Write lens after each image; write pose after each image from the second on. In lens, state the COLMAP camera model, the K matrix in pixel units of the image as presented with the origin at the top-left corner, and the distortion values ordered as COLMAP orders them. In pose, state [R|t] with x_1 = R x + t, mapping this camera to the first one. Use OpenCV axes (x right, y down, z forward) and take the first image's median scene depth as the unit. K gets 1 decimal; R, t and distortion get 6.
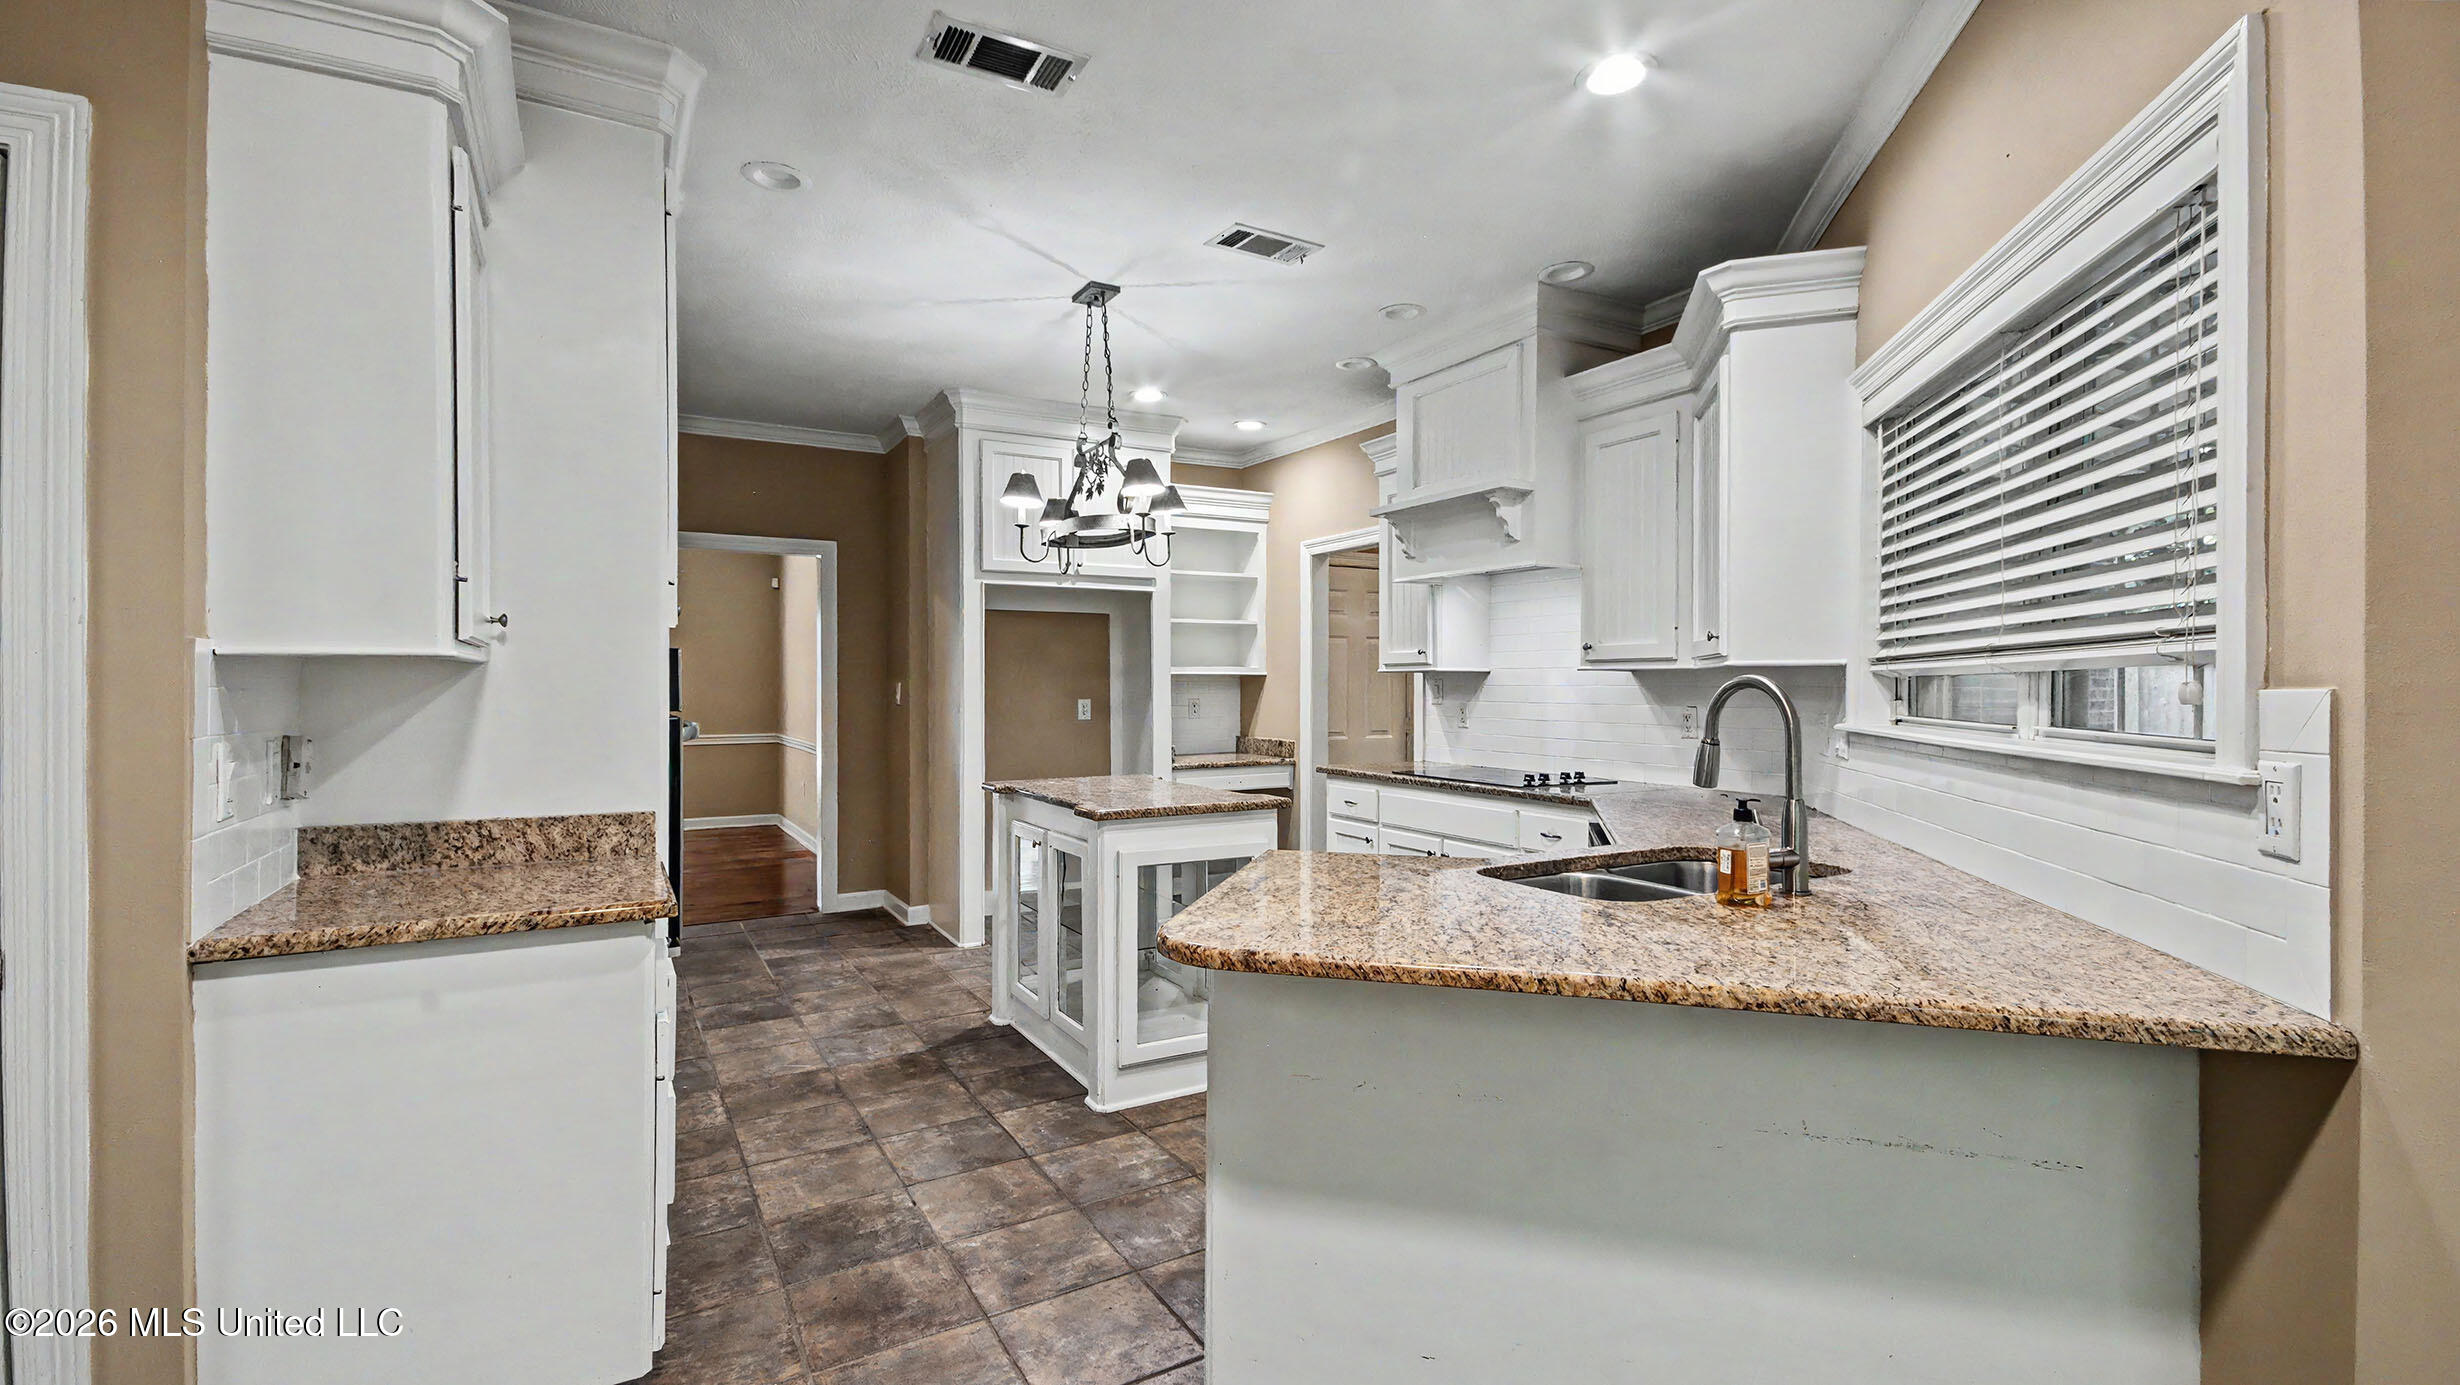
lens RADIAL K [[1094.5, 0, 1230.0], [0, 1094.5, 692.5], [0, 0, 1]] dist [-0.001060, -0.010573]
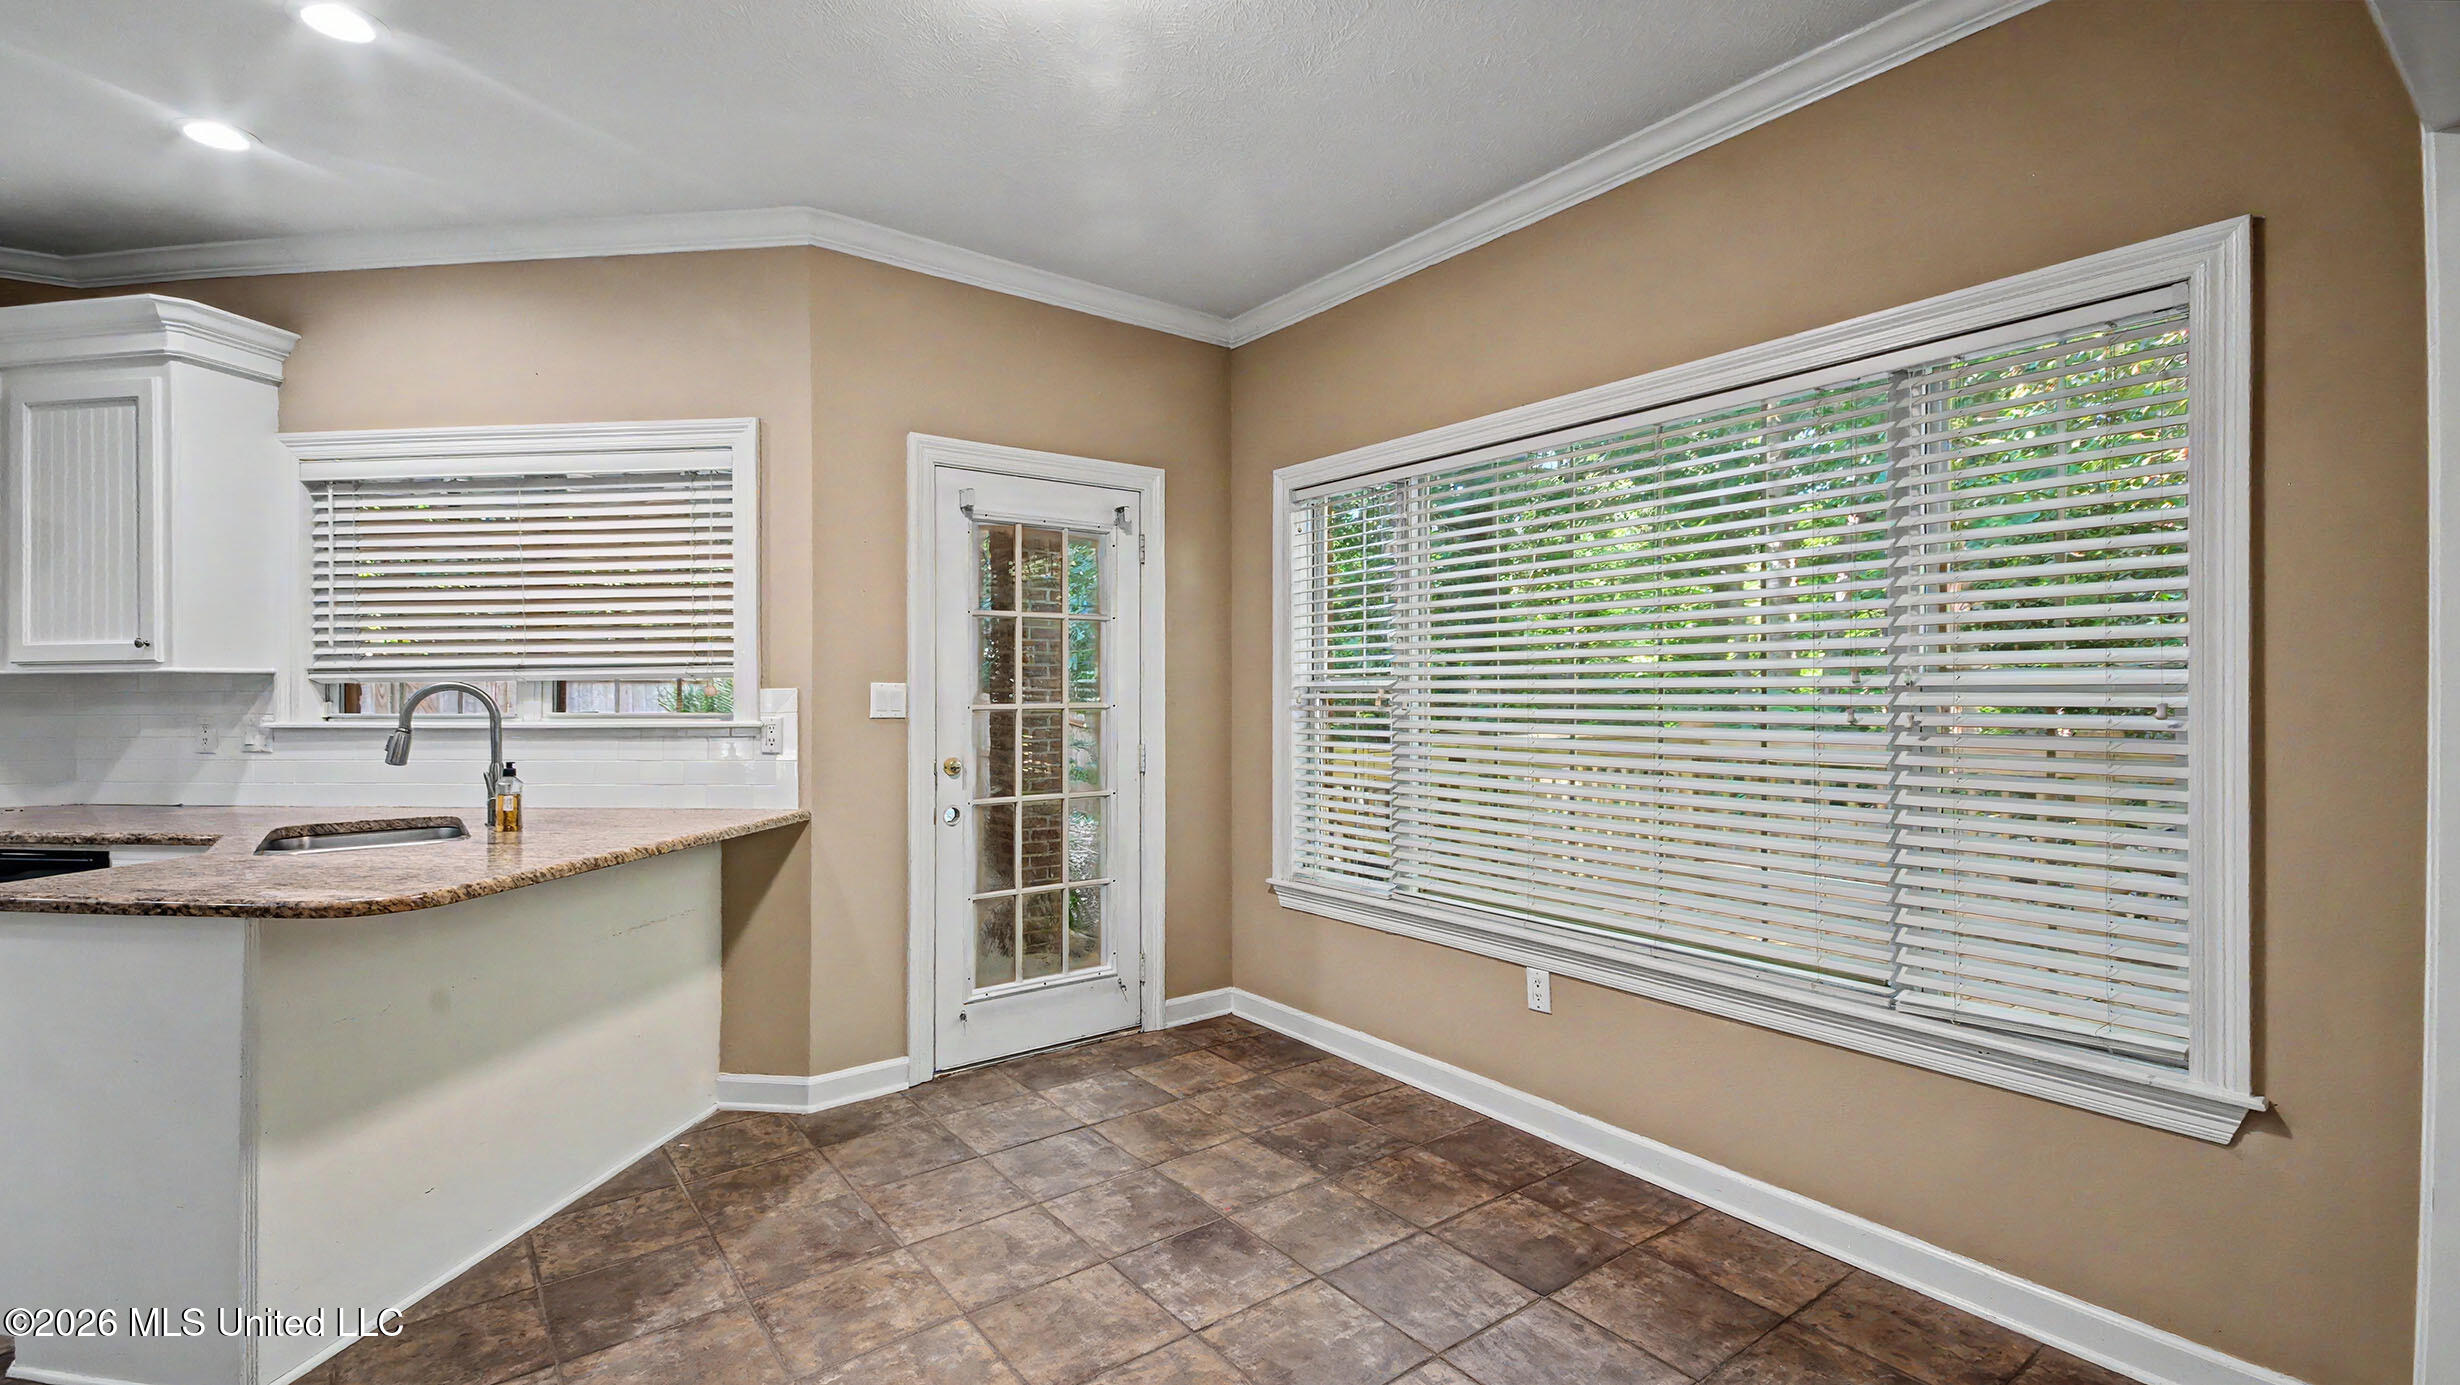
lens RADIAL K [[1059.2, 0, 1221.7], [0, 1059.2, 690.3], [0, 0, 1]] dist [0.039786, -0.014922]
pose [[-0.116699, -0.003649, 0.993161, -0.809790], [0.012639, 0.999907, 0.005159, 0.000927], [-0.993087, 0.013155, -0.116642, 0.115399]]
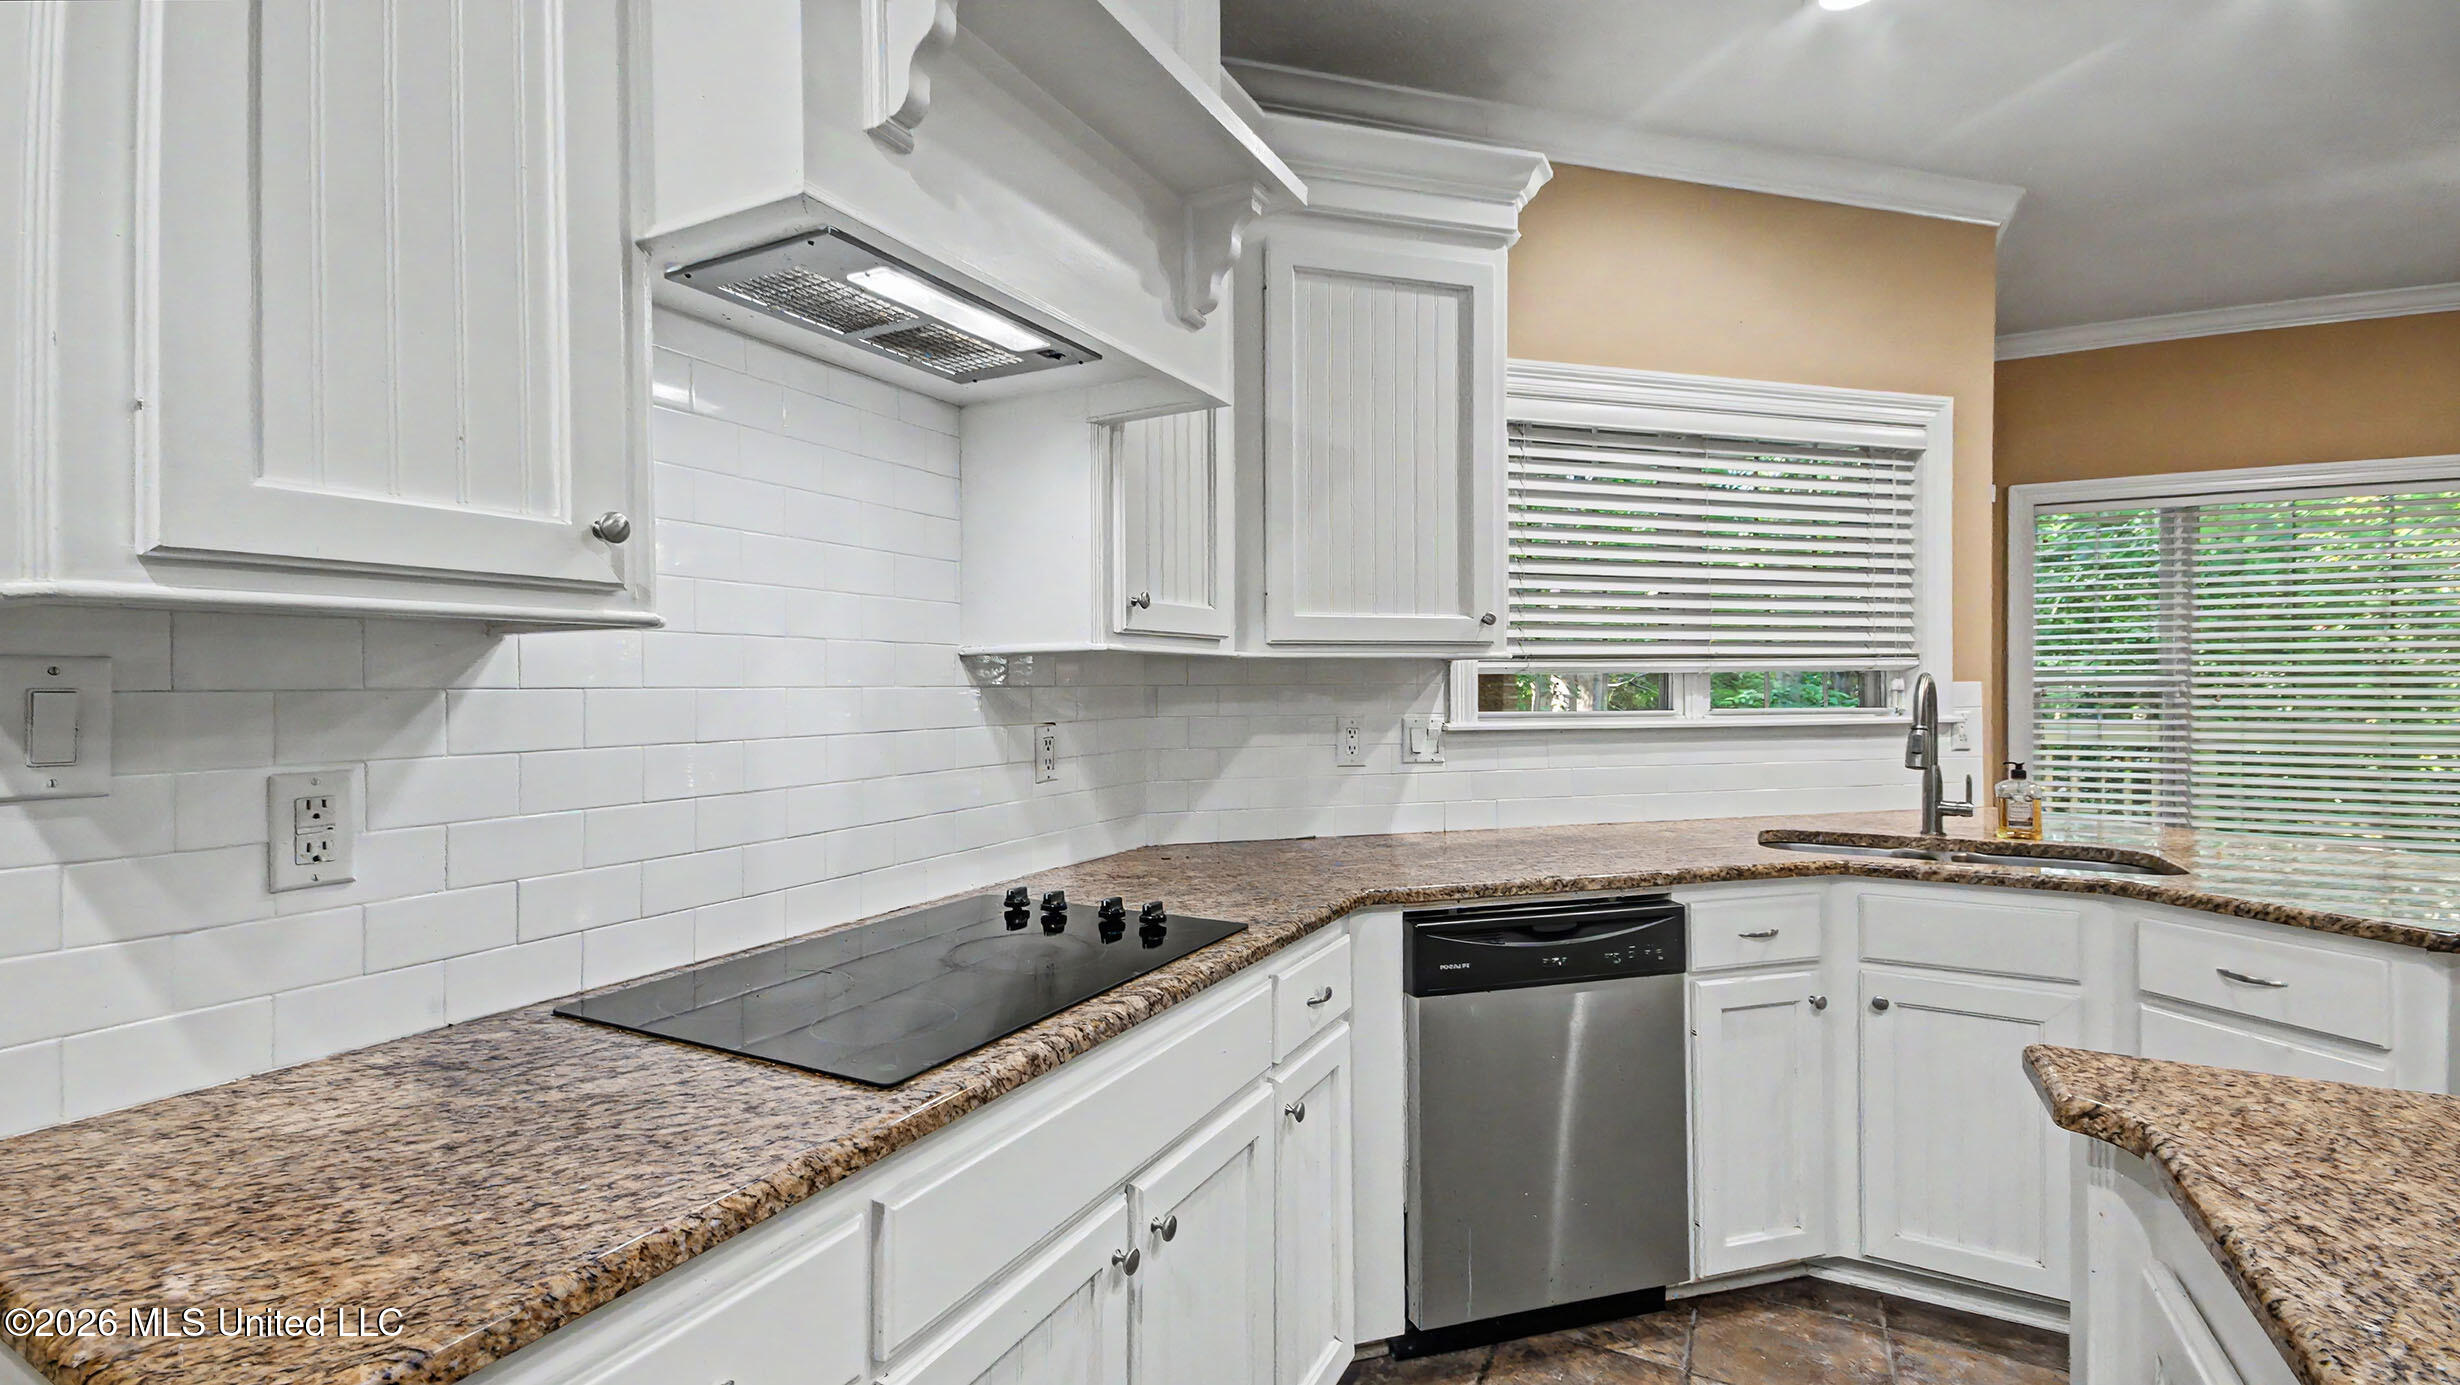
lens RADIAL K [[1059.2, 0, 1221.7], [0, 1059.2, 690.3], [0, 0, 1]] dist [0.039786, -0.014922]
pose [[-0.529668, -0.009313, 0.848154, -0.110545], [0.007325, 0.999852, 0.015553, -0.016661], [-0.848173, 0.014450, -0.529522, 1.805677]]
